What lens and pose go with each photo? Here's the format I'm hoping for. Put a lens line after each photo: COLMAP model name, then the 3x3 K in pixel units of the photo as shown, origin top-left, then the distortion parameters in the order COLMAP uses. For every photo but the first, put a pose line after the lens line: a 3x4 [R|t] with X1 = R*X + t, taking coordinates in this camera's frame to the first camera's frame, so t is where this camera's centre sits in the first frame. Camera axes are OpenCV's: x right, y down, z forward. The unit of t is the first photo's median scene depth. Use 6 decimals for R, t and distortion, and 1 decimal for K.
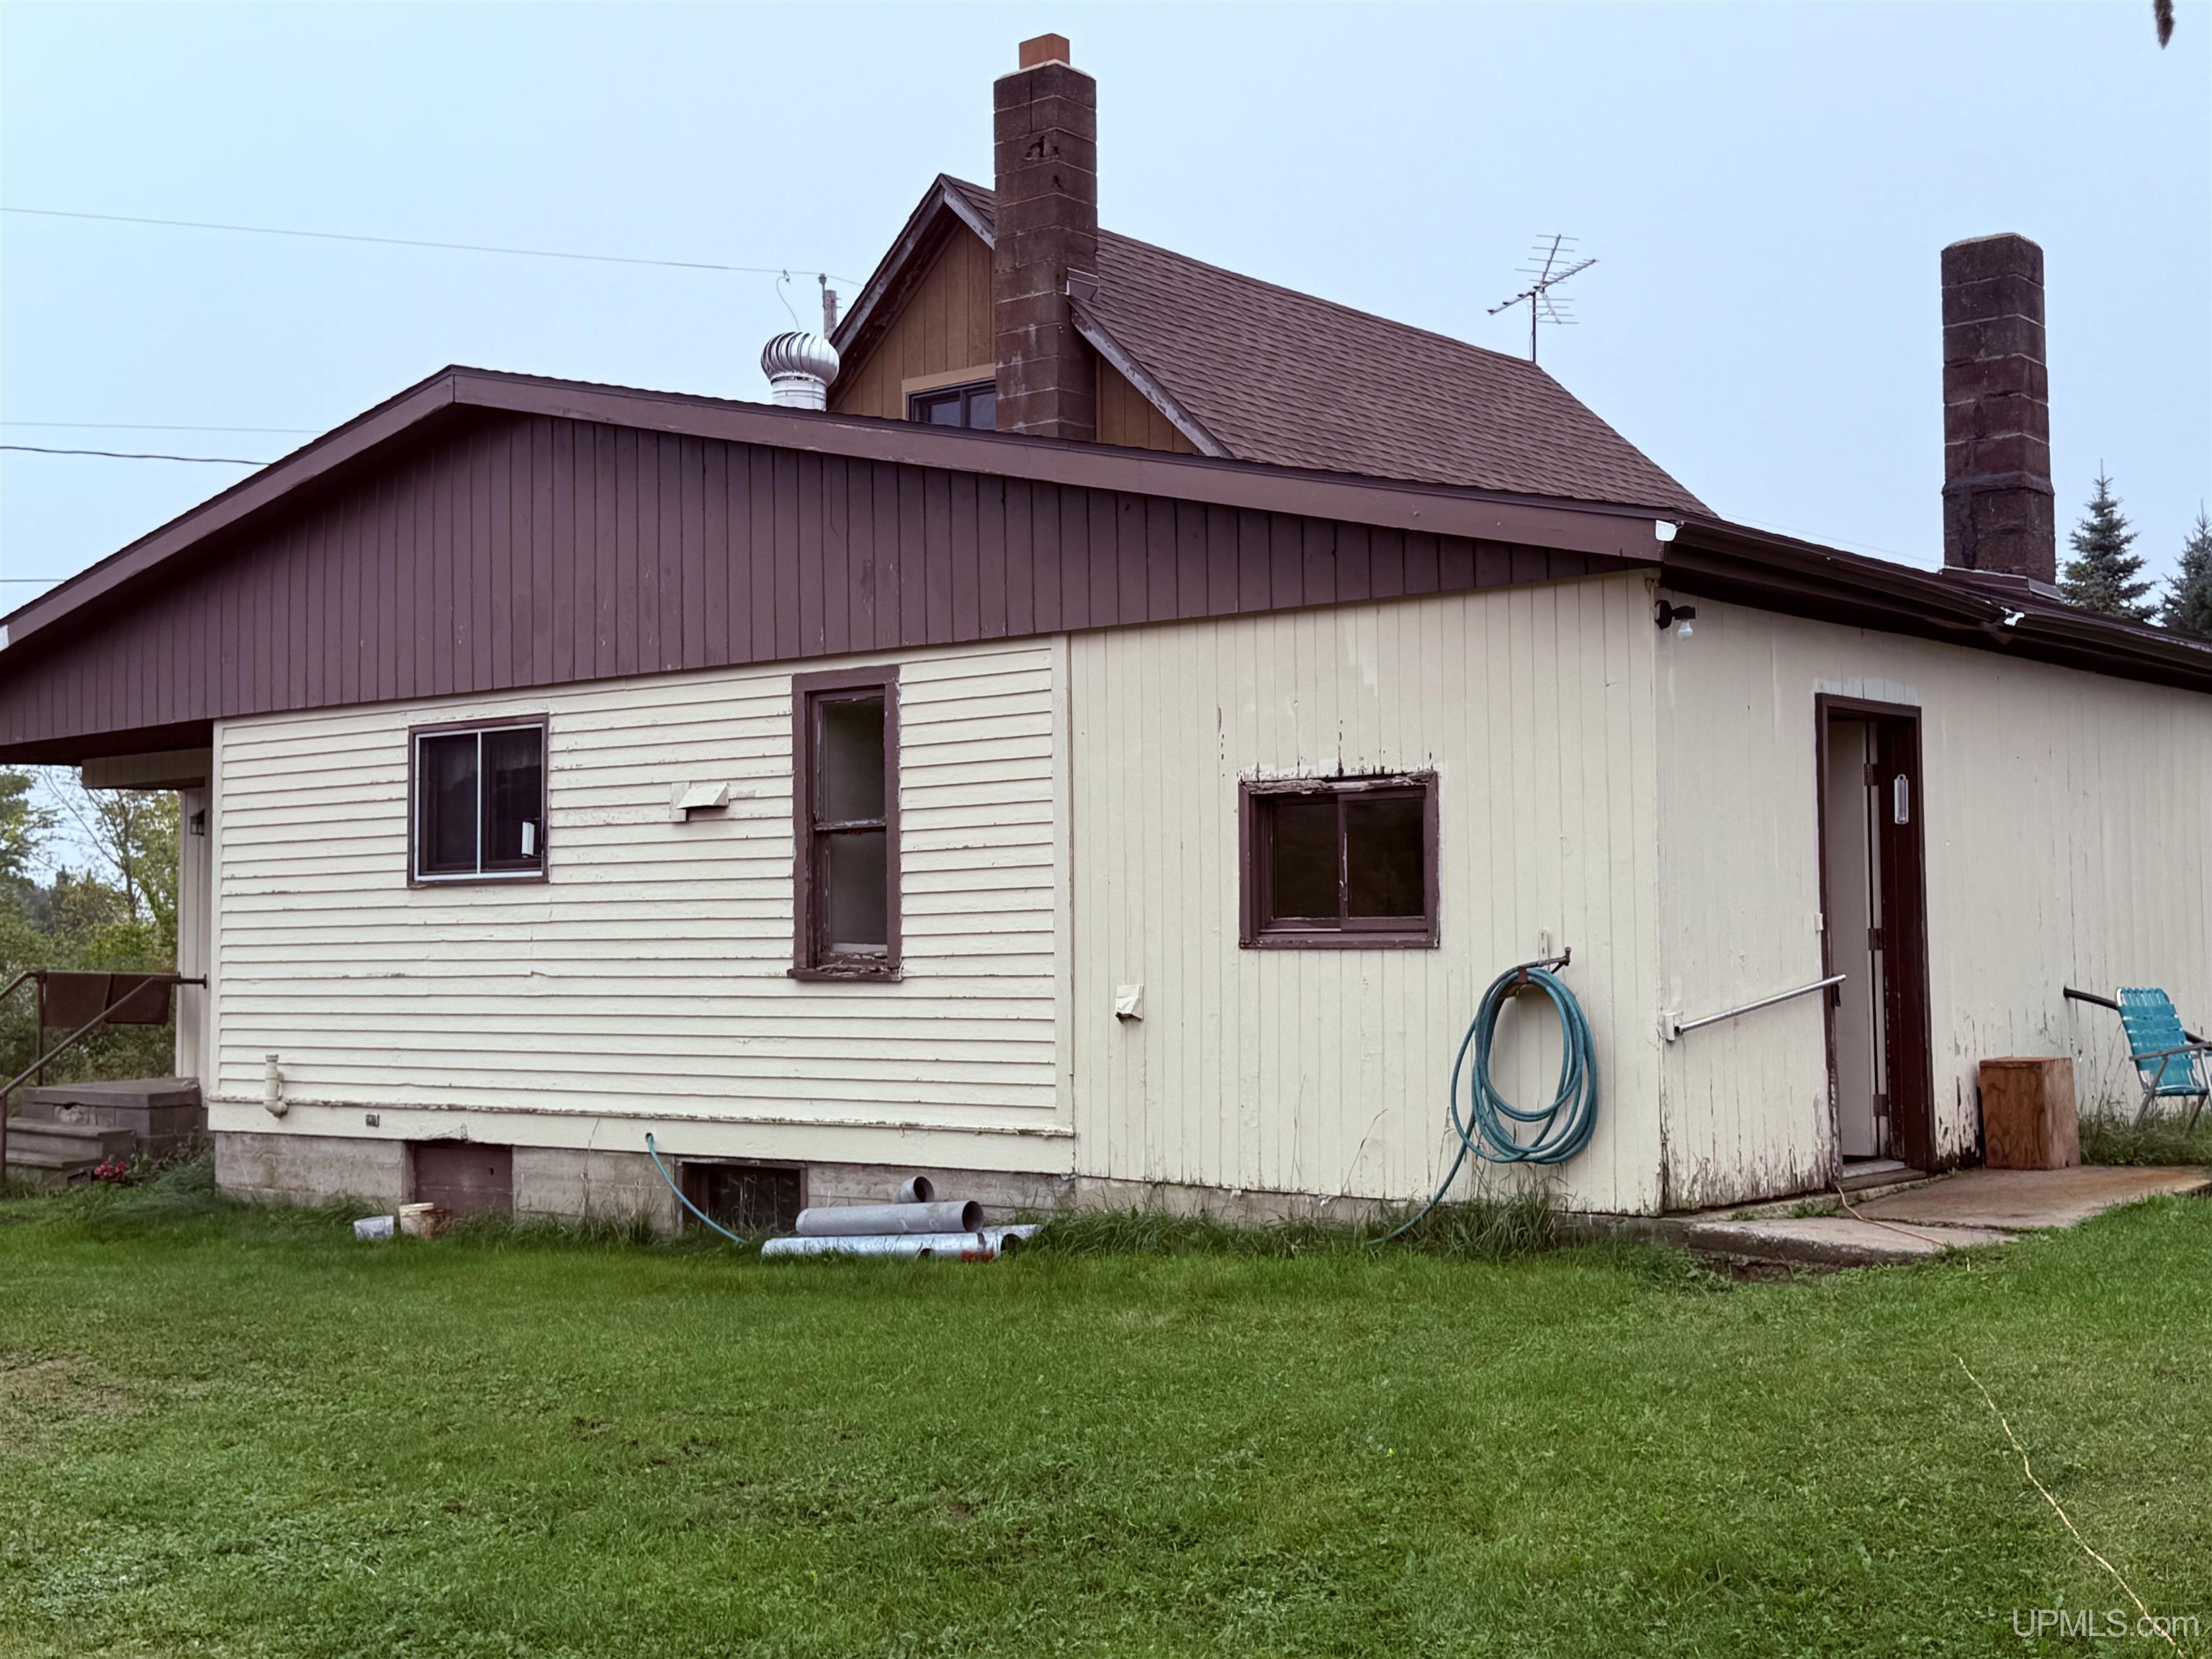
lens RADIAL K [[2711.8, 0, 1115.5], [0, 2711.8, 813.1], [0, 0, 1]] dist [0.199264, -0.414034]
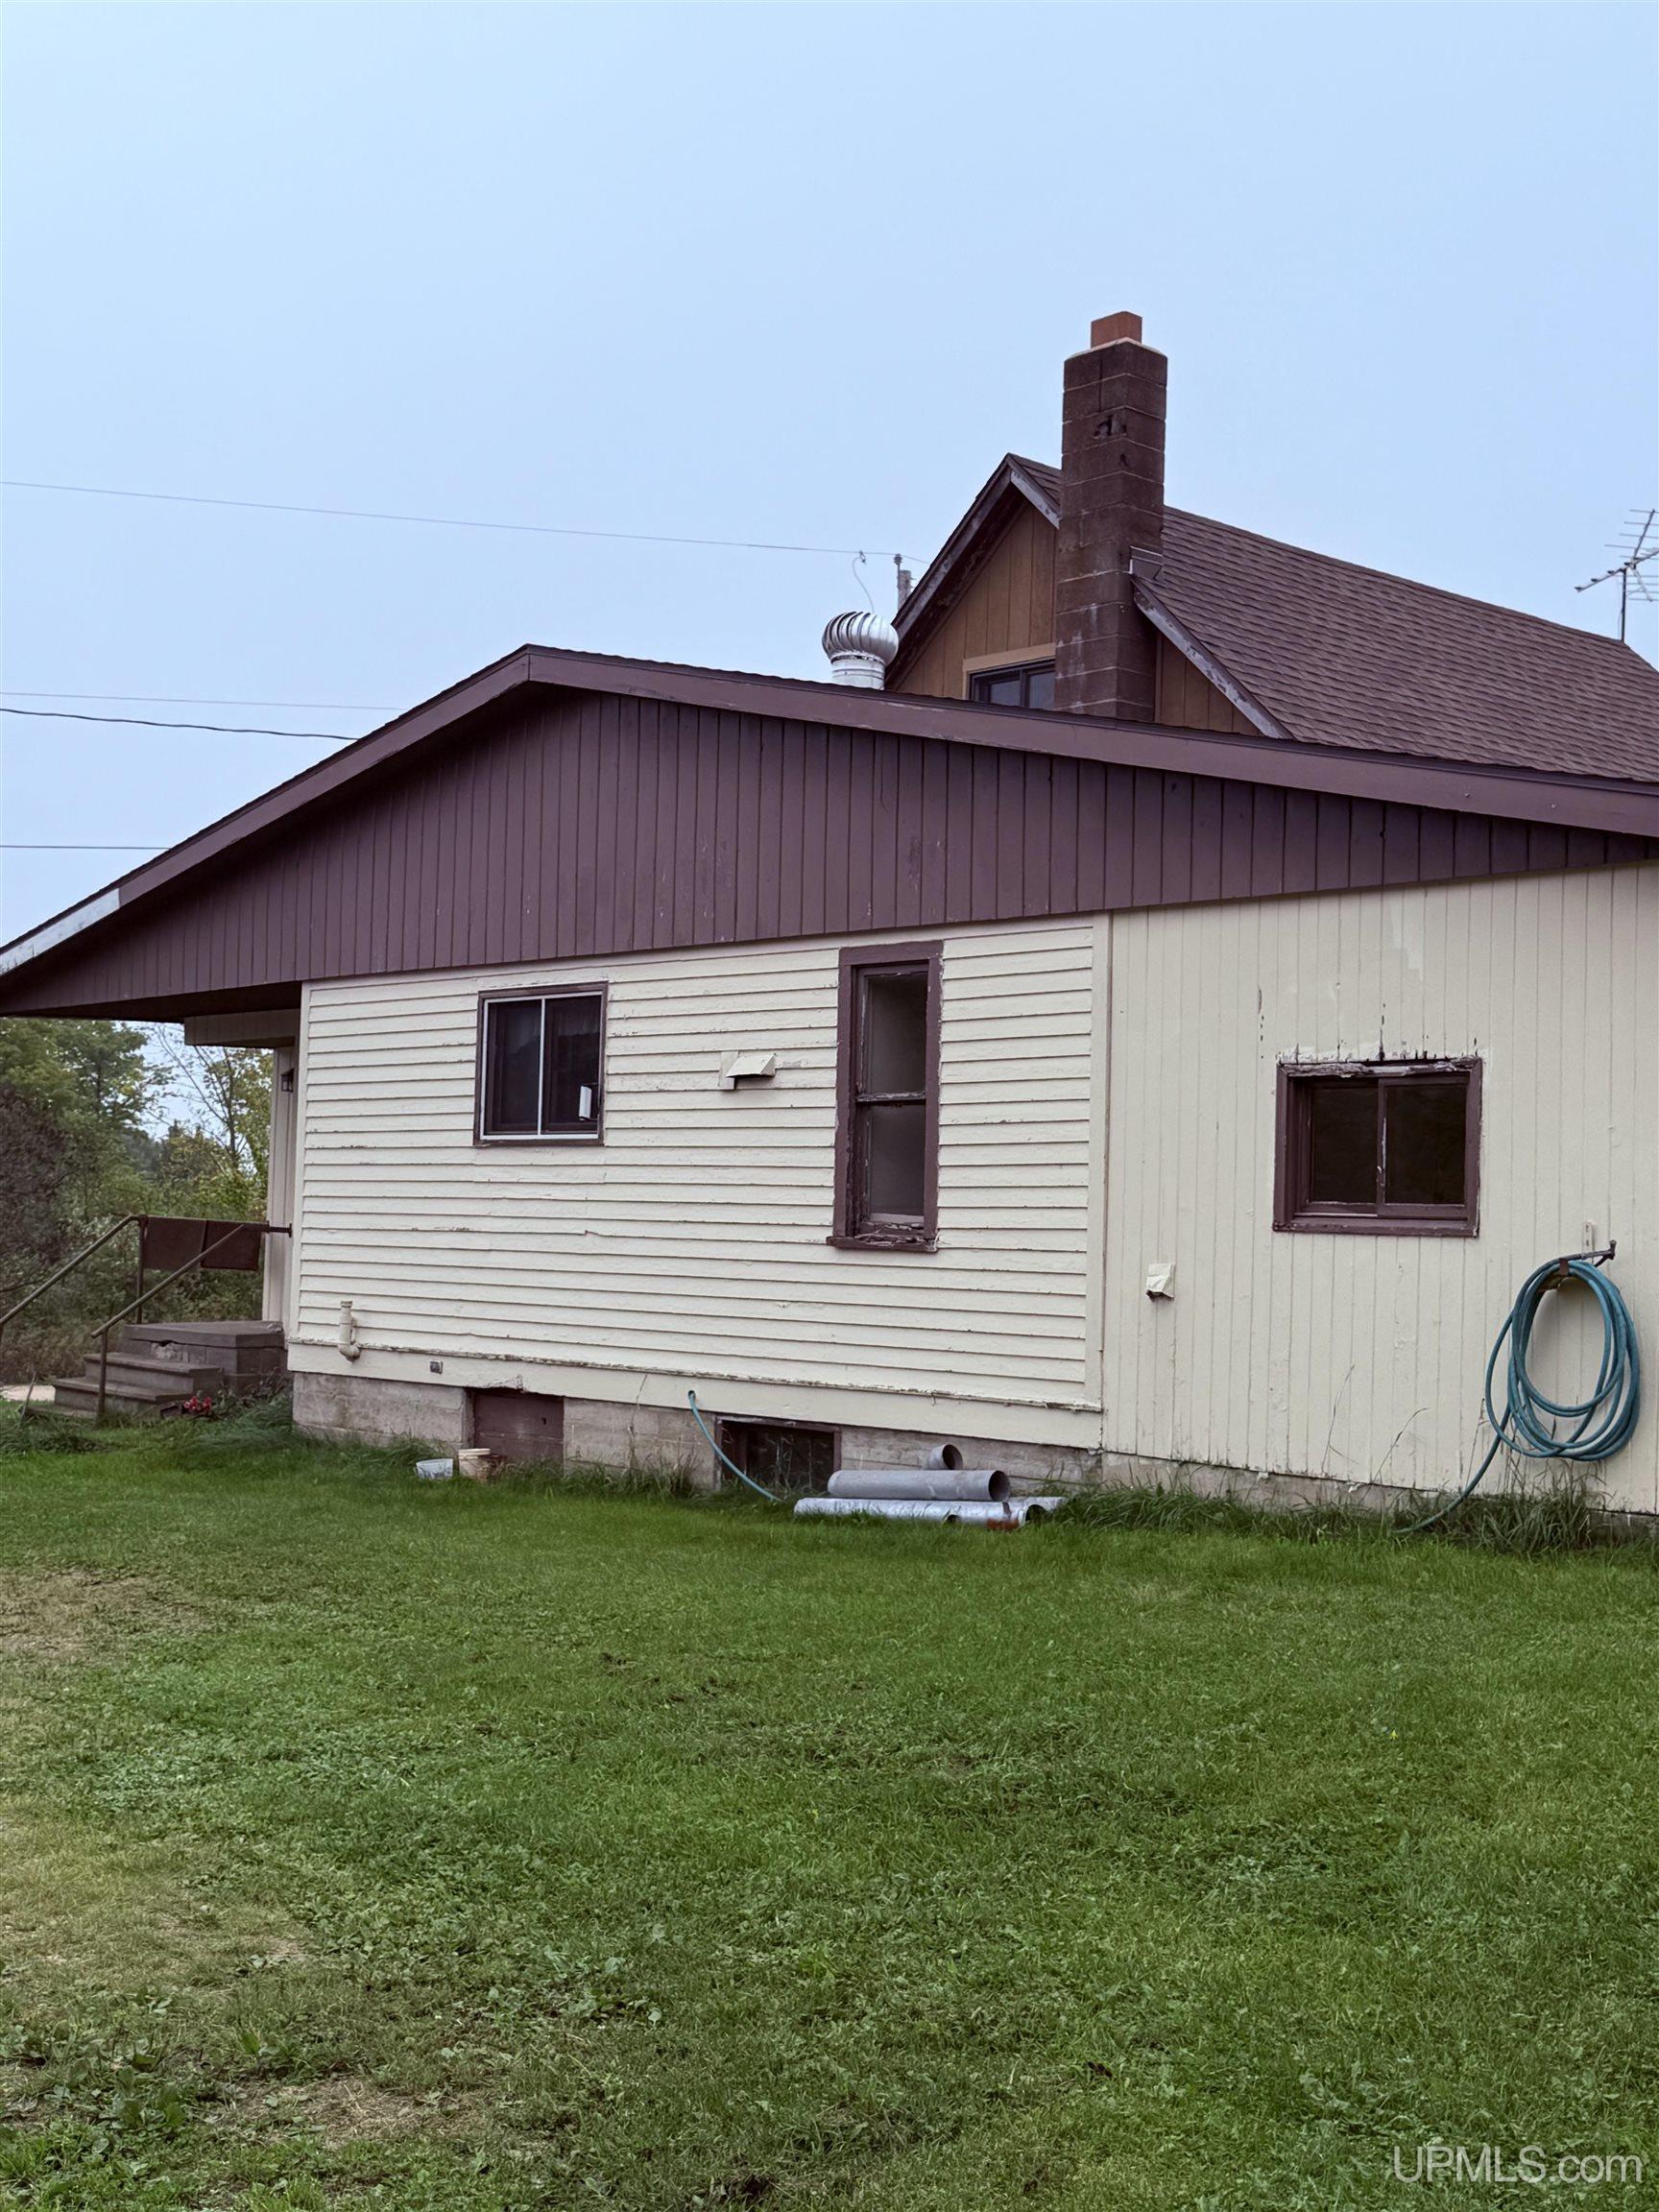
lens RADIAL K [[2710.8, 0, 823.3], [0, 2710.8, 1115.6], [0, 0, 1]] dist [0.155071, -0.058881]
pose [[0.991076, 0.028248, -0.130273, 0.009782], [-0.027160, 0.999580, 0.010121, 0.001720], [0.130504, -0.006492, 0.991427, -0.009786]]
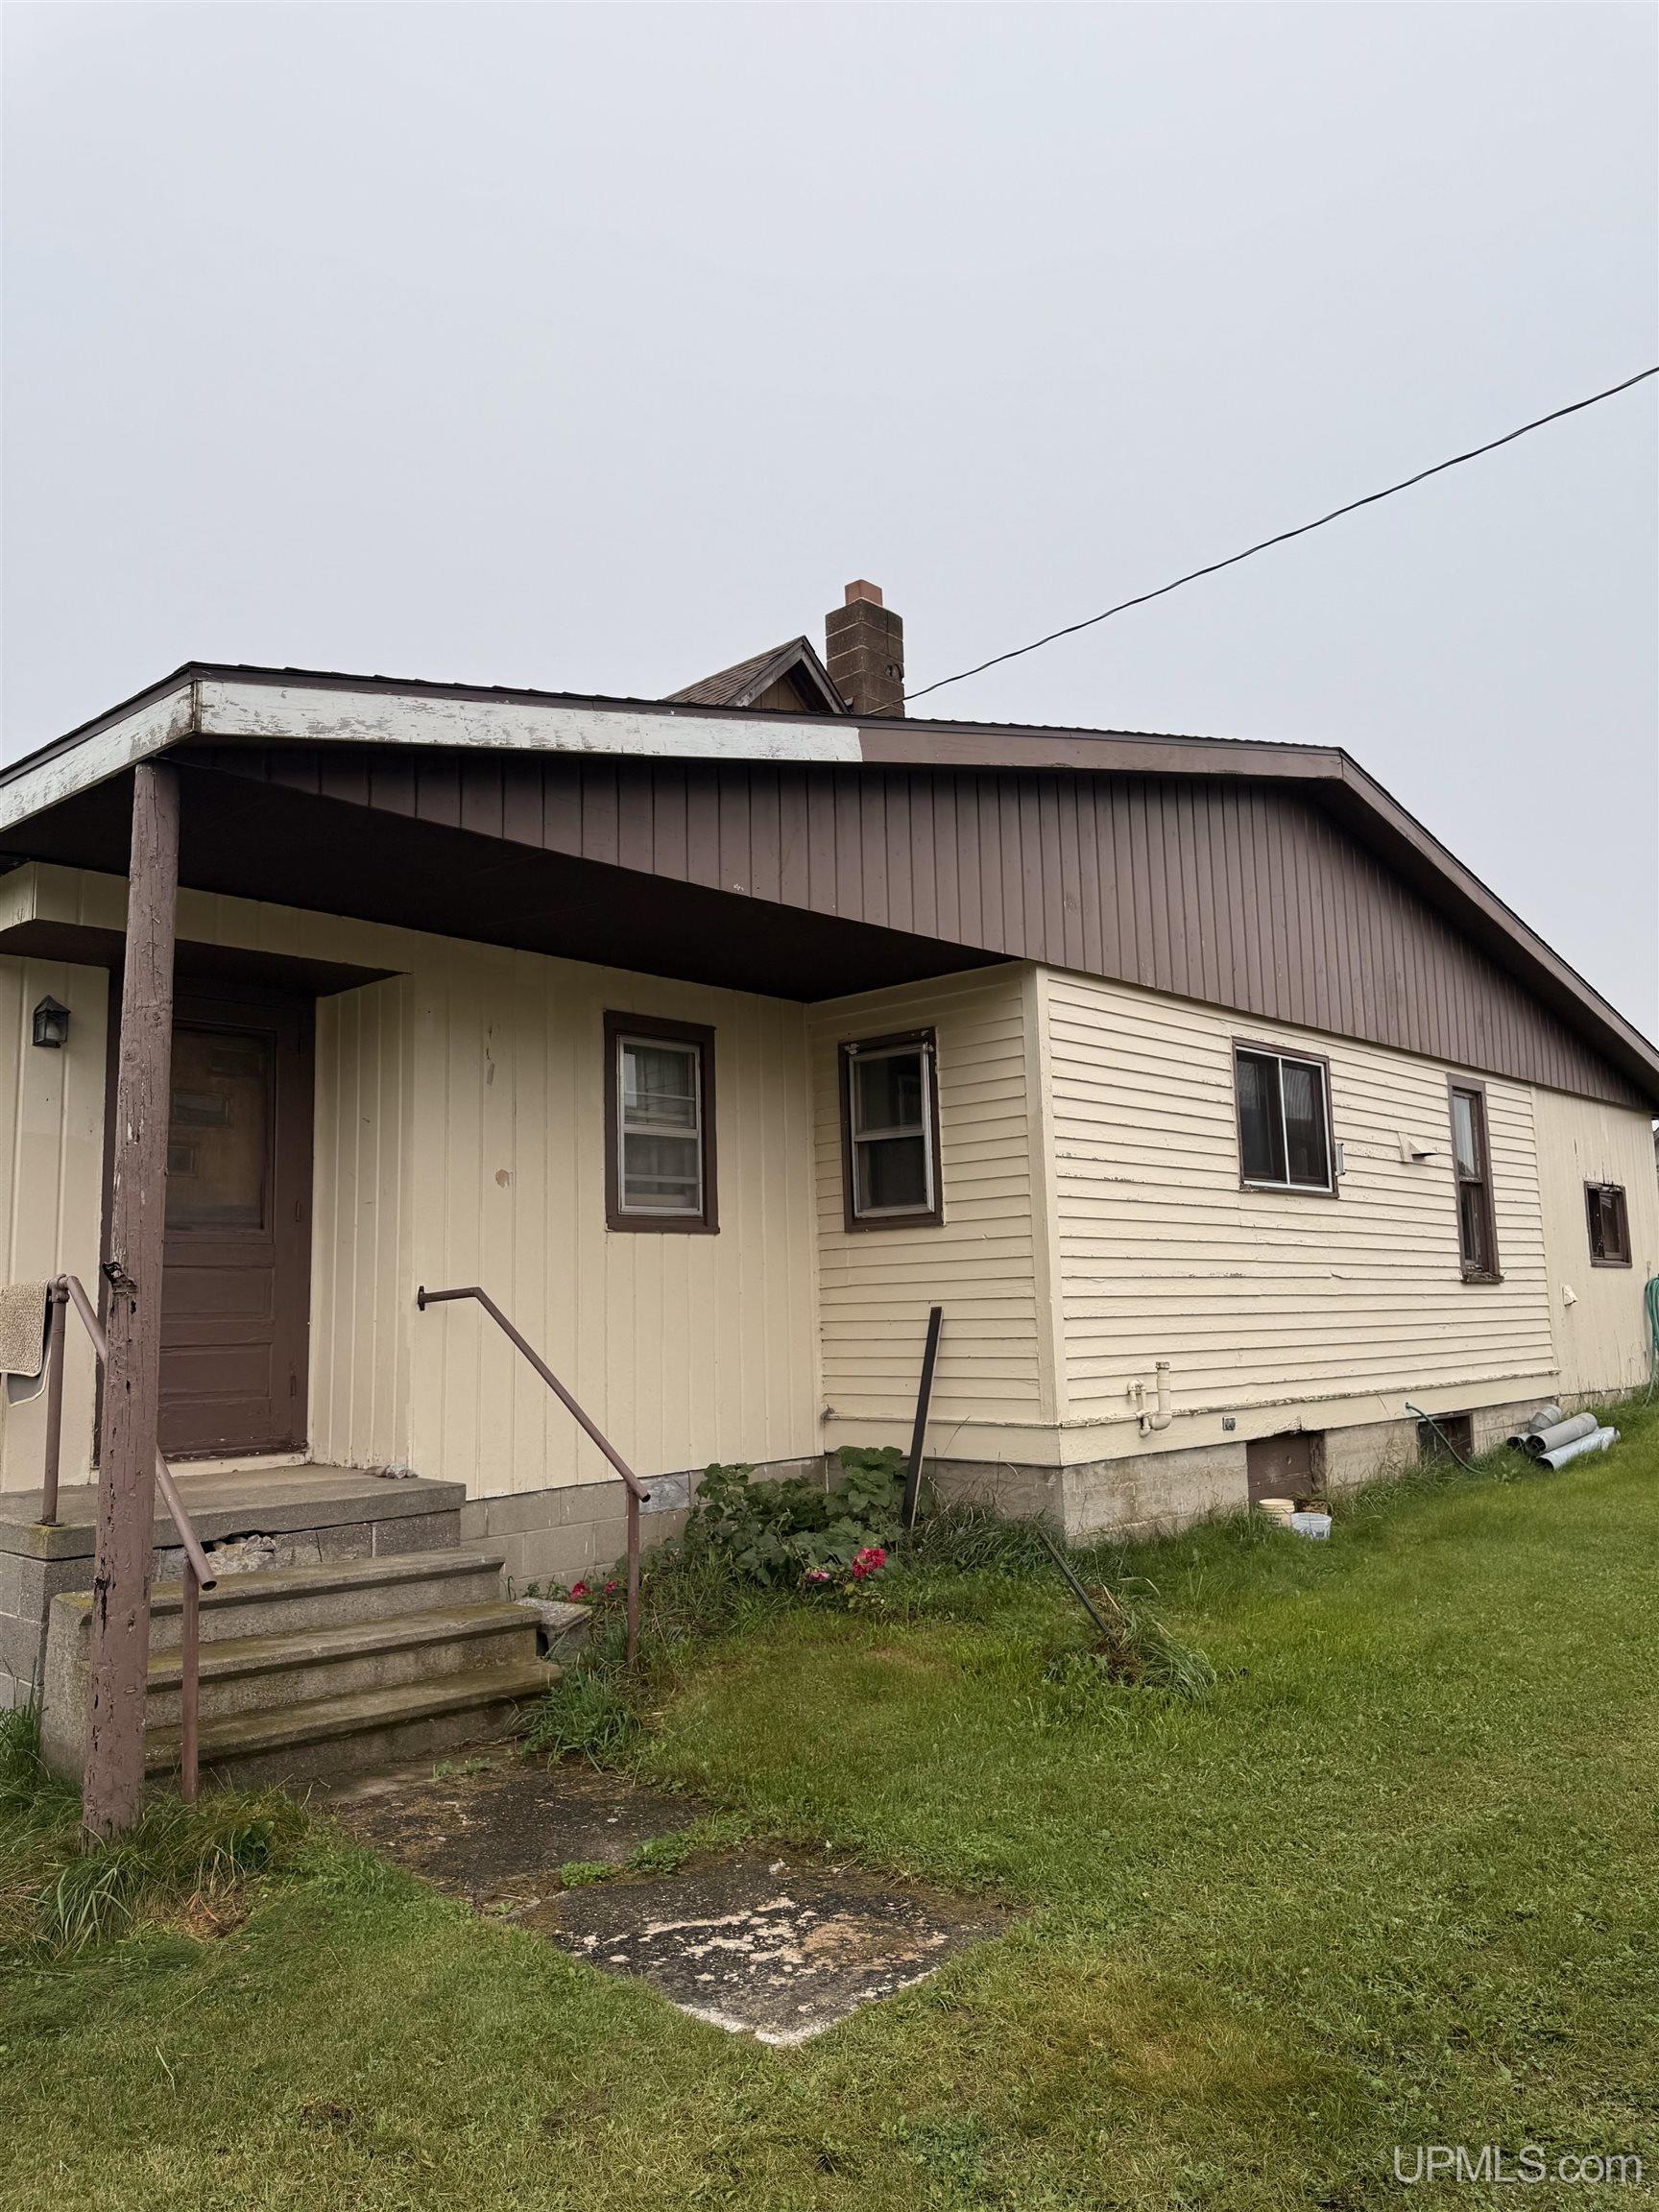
lens RADIAL K [[1558.9, 0, 843.4], [0, 1558.9, 1098.9], [0, 0, 1]] dist [0.179631, -0.367633]
pose [[0.064132, 0.140690, 0.987974, -0.994483], [-0.029068, 0.989856, -0.139071, 0.092644], [-0.997518, -0.019800, 0.067571, 1.284743]]
